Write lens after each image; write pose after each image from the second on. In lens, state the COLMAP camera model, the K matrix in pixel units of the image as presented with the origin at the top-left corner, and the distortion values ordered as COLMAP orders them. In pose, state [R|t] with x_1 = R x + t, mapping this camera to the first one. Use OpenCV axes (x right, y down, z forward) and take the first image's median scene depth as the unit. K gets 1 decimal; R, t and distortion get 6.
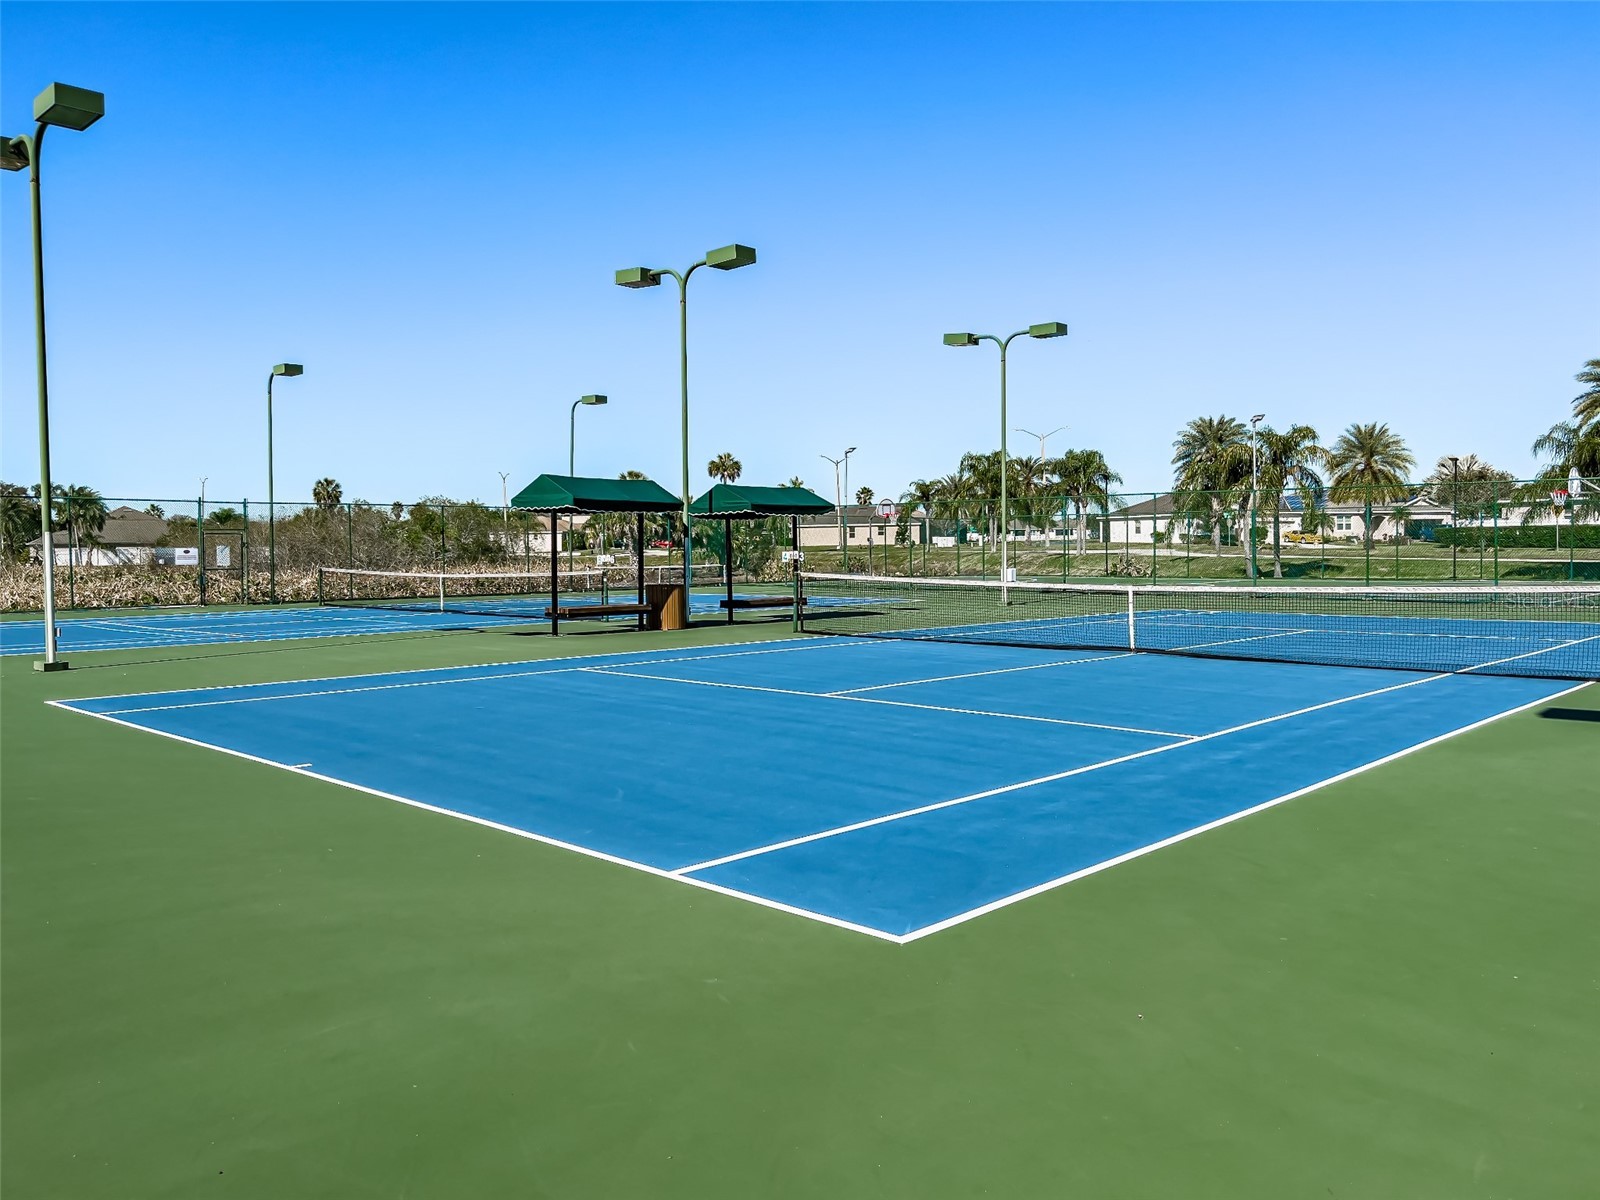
lens RADIAL K [[1185.8, 0, 800.0], [0, 1185.8, 600.0], [0, 0, 1]] dist [0.000807, 0.000421]
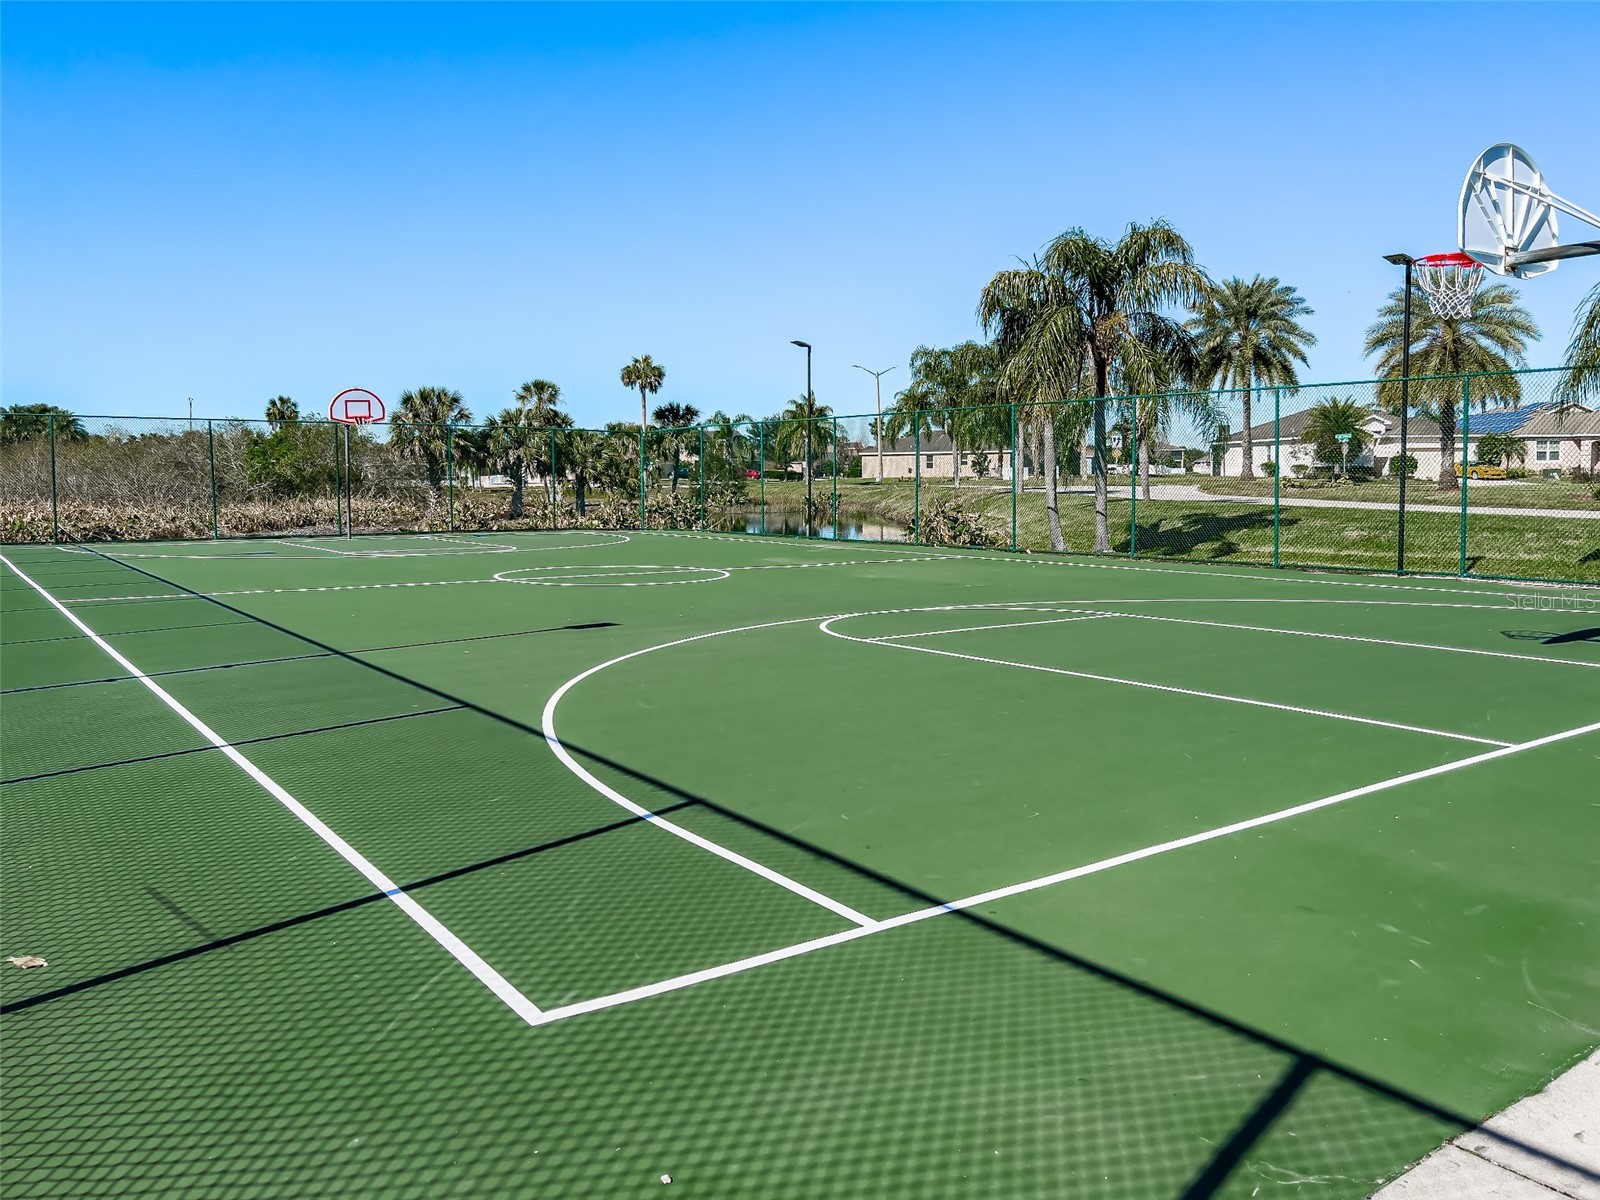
lens RADIAL K [[1233.1, 0, 800.0], [0, 1233.1, 600.0], [0, 0, 1]] dist [0.001511, -0.000363]
pose [[0.986320, 0.022057, -0.163358, 0.144774], [-0.013043, 0.998343, 0.056050, -0.011310], [0.164324, -0.053153, 0.984973, 0.198214]]
